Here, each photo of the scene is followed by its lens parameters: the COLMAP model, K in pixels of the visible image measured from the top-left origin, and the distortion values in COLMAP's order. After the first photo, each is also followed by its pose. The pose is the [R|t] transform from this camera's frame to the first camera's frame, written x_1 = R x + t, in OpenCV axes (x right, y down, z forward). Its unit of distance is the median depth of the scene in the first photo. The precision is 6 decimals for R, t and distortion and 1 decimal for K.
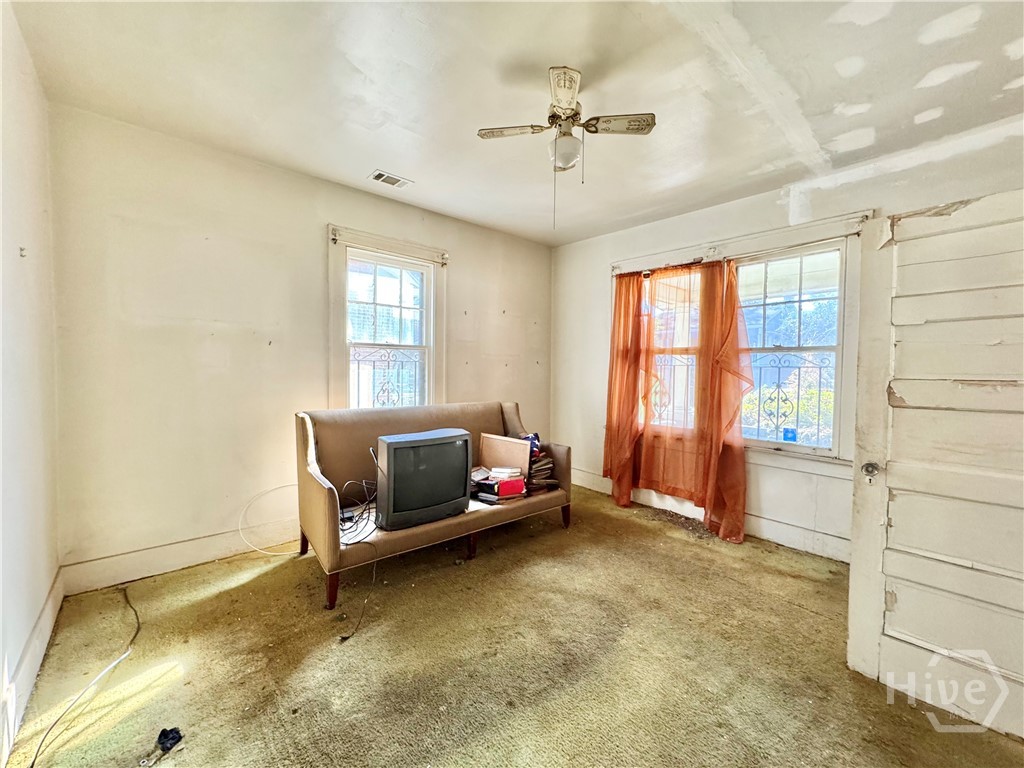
lens RADIAL K [[406.5, 0, 512.0], [0, 406.5, 384.0], [0, 0, 1]] dist [-0.001441, -0.000207]
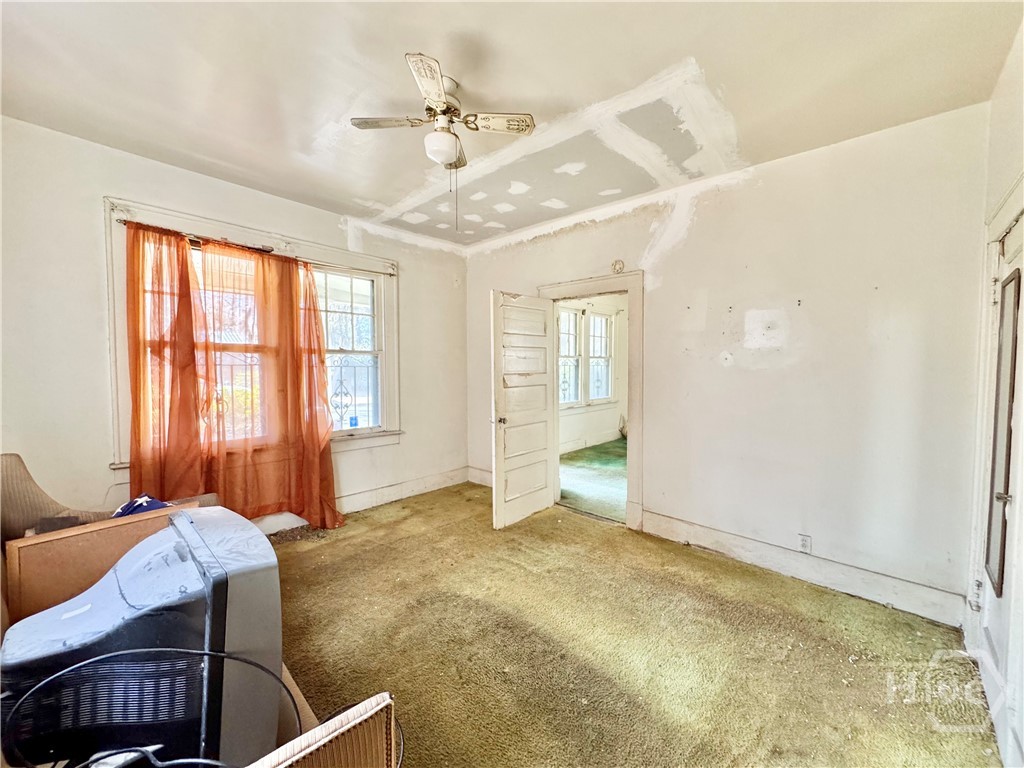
lens RADIAL K [[406.5, 0, 512.0], [0, 406.5, 384.0], [0, 0, 1]] dist [-0.001441, -0.000207]
pose [[-0.098036, -0.055137, 0.993654, -0.582334], [0.036233, 0.997604, 0.058931, -0.043746], [-0.994523, 0.041781, -0.095804, 0.636972]]
